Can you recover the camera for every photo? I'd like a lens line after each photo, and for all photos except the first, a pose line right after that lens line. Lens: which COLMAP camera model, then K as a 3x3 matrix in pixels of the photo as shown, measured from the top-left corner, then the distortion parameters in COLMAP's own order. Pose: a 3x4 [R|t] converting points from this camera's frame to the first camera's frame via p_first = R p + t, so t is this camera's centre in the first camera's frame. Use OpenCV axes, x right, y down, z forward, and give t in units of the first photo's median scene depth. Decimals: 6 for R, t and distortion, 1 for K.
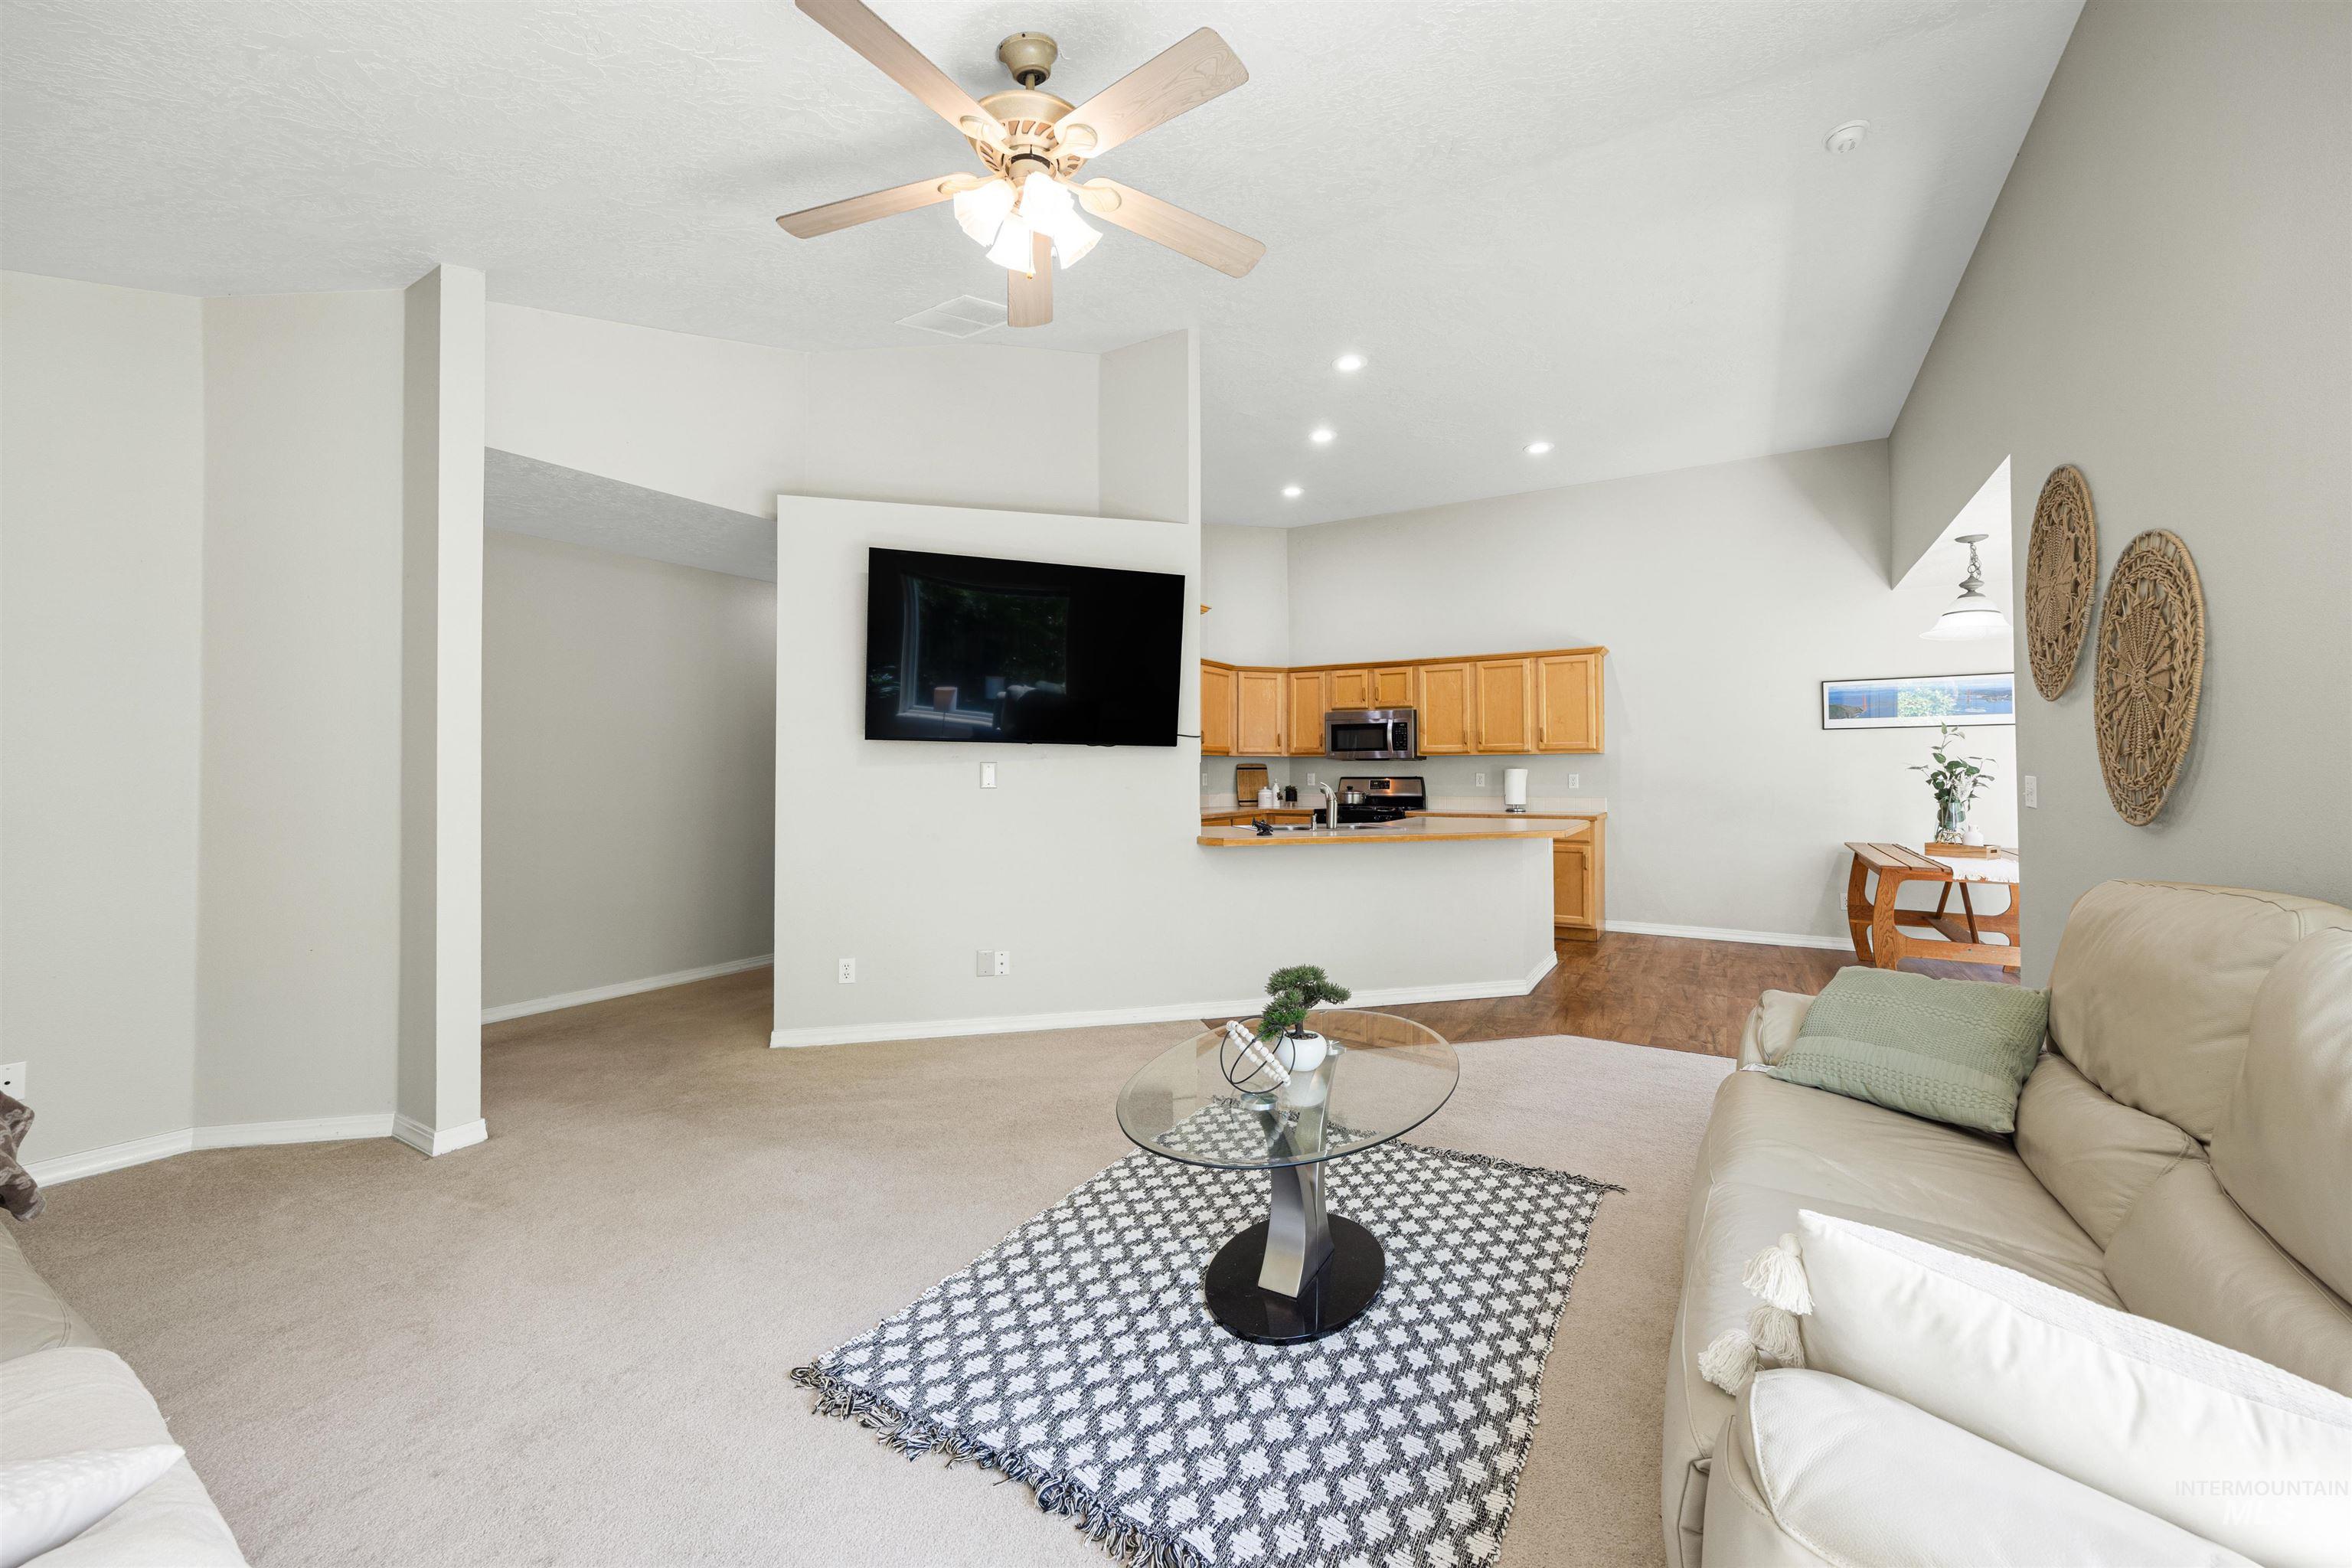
lens RADIAL K [[906.0, 0, 1178.4], [0, 906.0, 772.0], [0, 0, 1]] dist [0.001752, 0.000005]
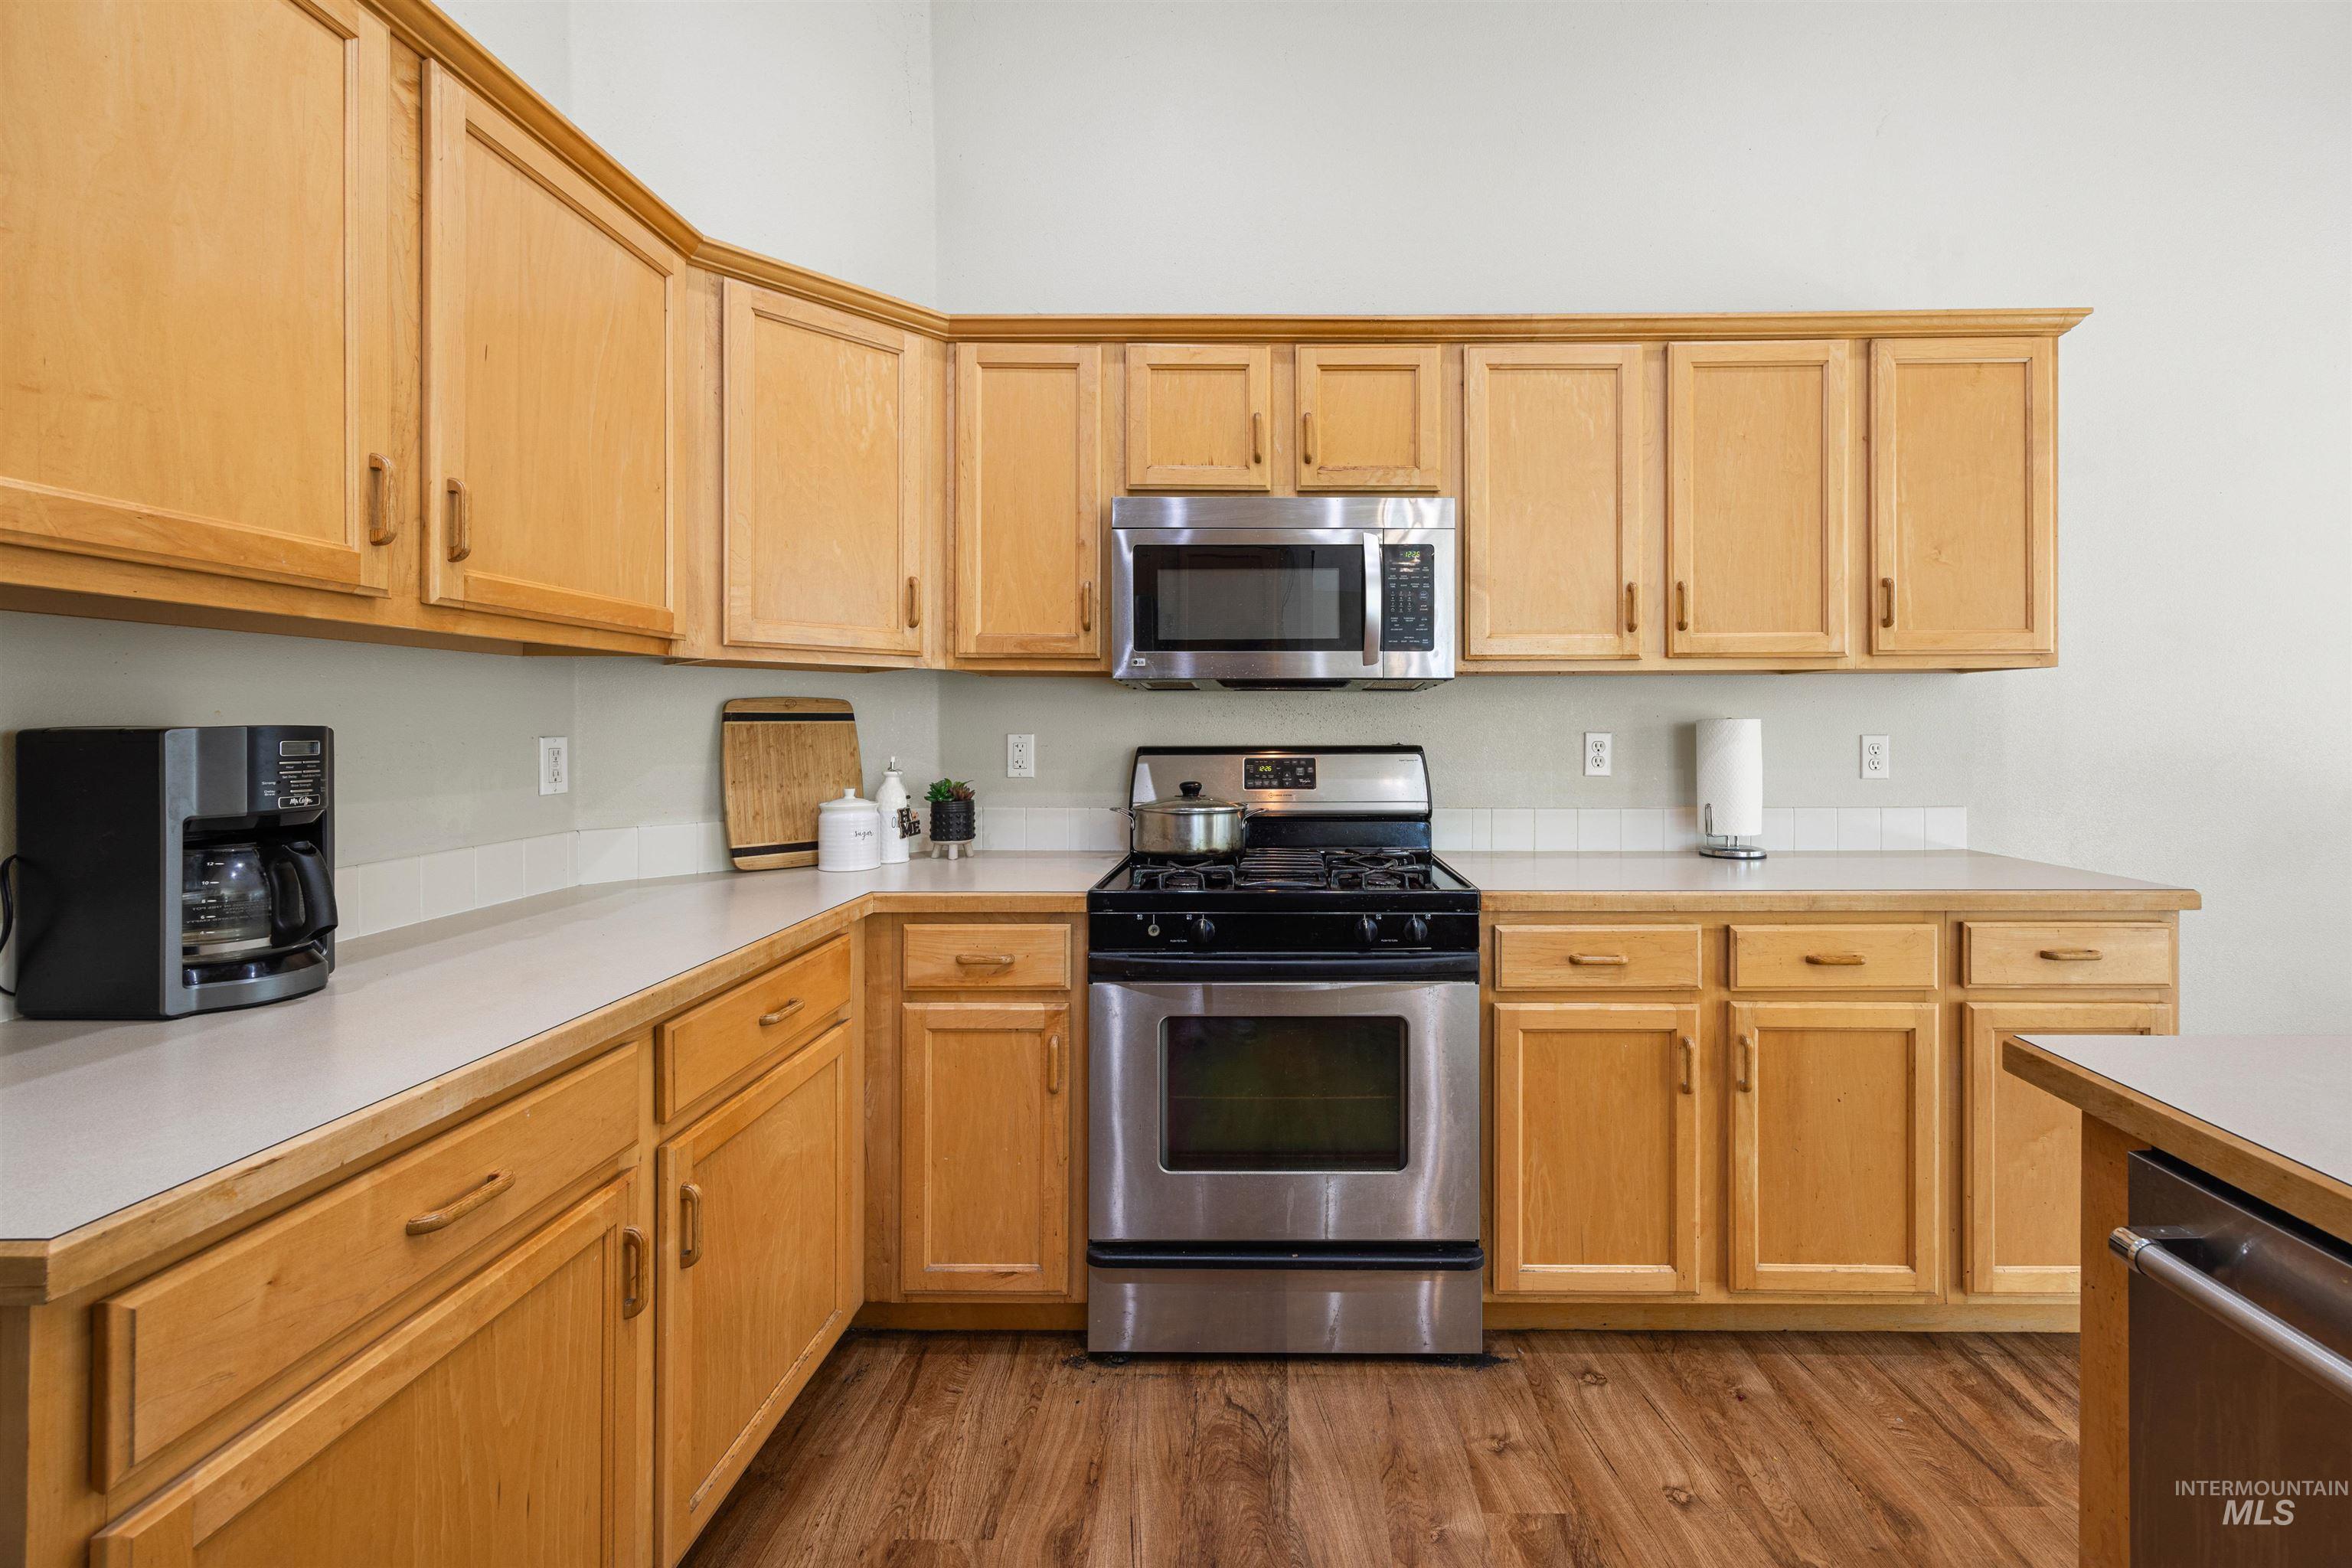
lens RADIAL K [[954.3, 0, 1258.0], [0, 954.3, 732.9], [0, 0, 1]] dist [0.001415, 0.000128]
pose [[0.848747, -0.007294, 0.528748, 0.054497], [0.002324, 0.999947, 0.010063, -0.002057], [-0.528793, -0.007313, 0.848719, 0.751135]]
